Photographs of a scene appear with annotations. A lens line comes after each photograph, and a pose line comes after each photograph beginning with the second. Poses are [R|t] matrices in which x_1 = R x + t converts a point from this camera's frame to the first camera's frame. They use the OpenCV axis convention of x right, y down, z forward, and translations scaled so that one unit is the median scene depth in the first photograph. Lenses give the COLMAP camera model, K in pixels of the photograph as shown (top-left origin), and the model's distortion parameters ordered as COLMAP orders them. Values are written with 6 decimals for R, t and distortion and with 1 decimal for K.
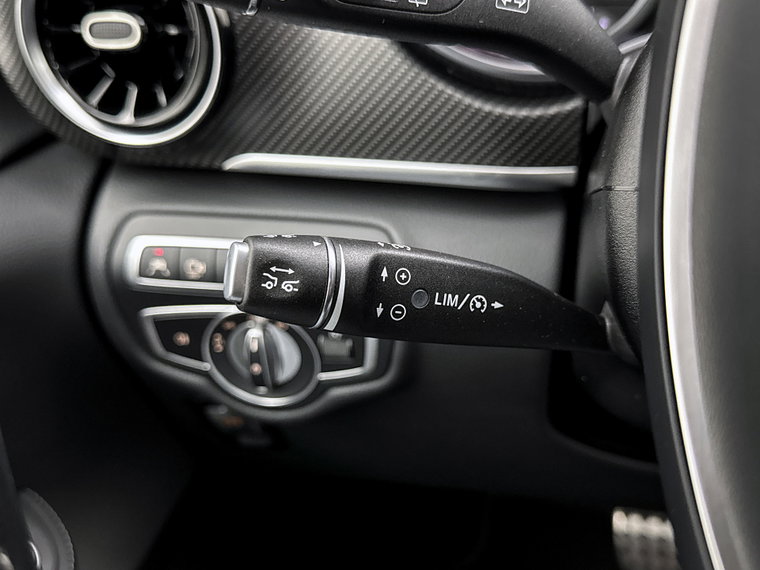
lens RADIAL K [[729.0, 0, 380.0], [0, 729.0, 285.0], [0, 0, 1]] dist [-0.007871, -0.002164]
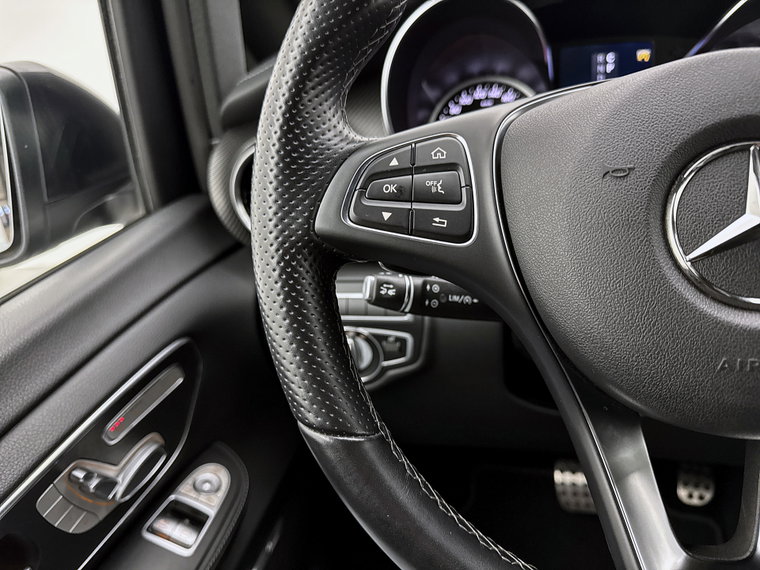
lens RADIAL K [[548.7, 0, 380.0], [0, 548.7, 285.0], [0, 0, 1]] dist [-0.004220, -0.008491]
pose [[0.999017, -0.043254, 0.009681, -0.166382], [0.044204, 0.988349, -0.145642, 0.228229], [-0.003269, 0.145927, 0.989290, -0.779628]]
